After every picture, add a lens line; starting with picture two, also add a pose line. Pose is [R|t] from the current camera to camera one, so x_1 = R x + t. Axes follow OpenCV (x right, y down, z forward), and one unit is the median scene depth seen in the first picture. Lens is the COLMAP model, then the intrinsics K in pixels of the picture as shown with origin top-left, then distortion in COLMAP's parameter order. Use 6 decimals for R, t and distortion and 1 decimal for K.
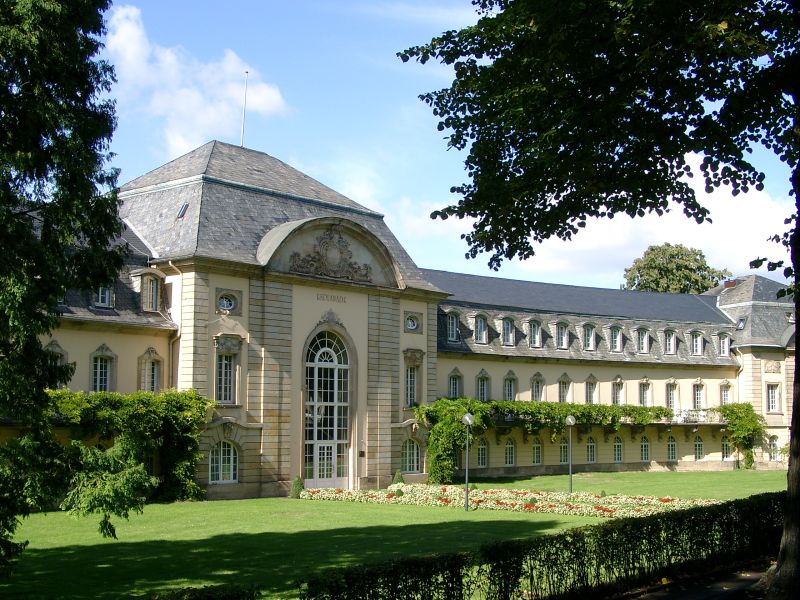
lens RADIAL K [[1061.3, 0, 400.0], [0, 1061.3, 300.0], [0, 0, 1]] dist [-0.036401, -0.013846]
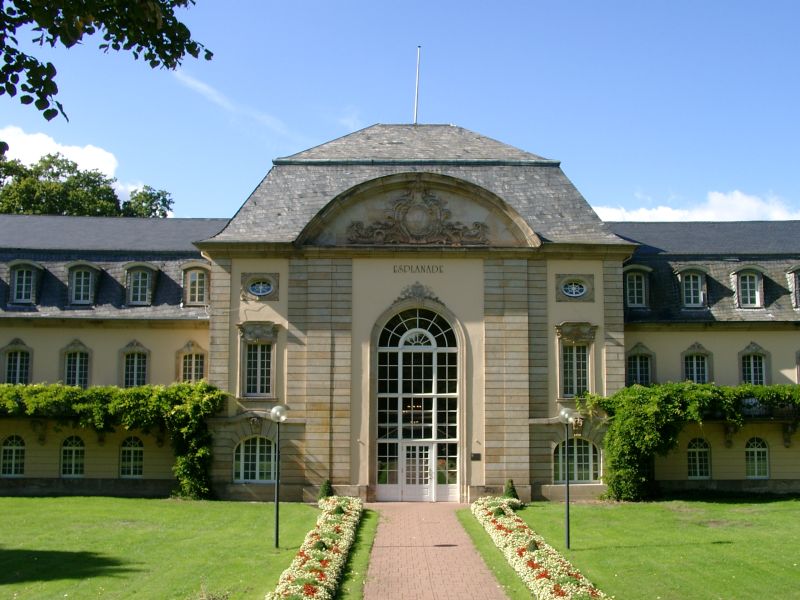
lens RADIAL K [[825.9, 0, 423.7], [0, 825.9, 314.4], [0, 0, 1]] dist [-0.164018, 0.228066]
pose [[0.662824, -0.091793, -0.743127, 0.417283], [0.084202, 0.995300, -0.047838, 0.065261], [0.744025, -0.030865, 0.667438, 0.567372]]
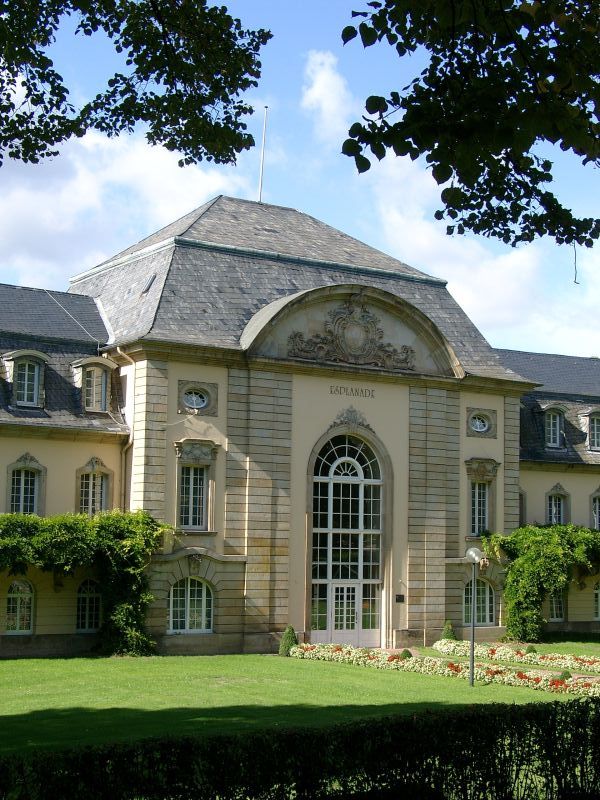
lens RADIAL K [[1256.0, 0, 300.0], [0, 1256.0, 400.0], [0, 0, 1]] dist [0.012216, 0.029600]
pose [[0.959584, -0.019149, -0.280772, 0.151087], [0.017742, 0.999814, -0.007552, 0.010342], [0.280864, 0.002265, 0.959745, 0.128012]]
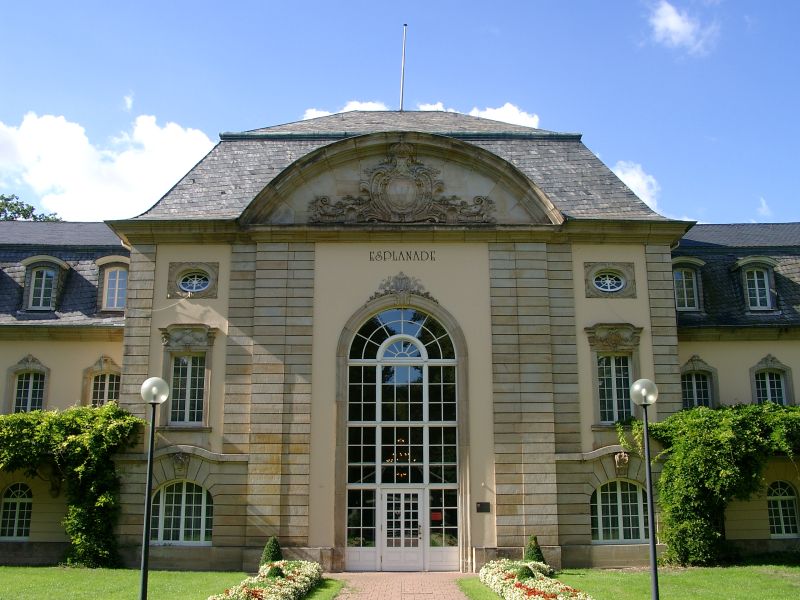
lens RADIAL K [[805.2, 0, 418.6], [0, 805.2, 312.9], [0, 0, 1]] dist [-0.161761, 0.169844]
pose [[0.660493, -0.191155, -0.726092, 0.282048], [0.092141, 0.980375, -0.174283, 0.115539], [0.745157, 0.048210, 0.665144, 0.689517]]
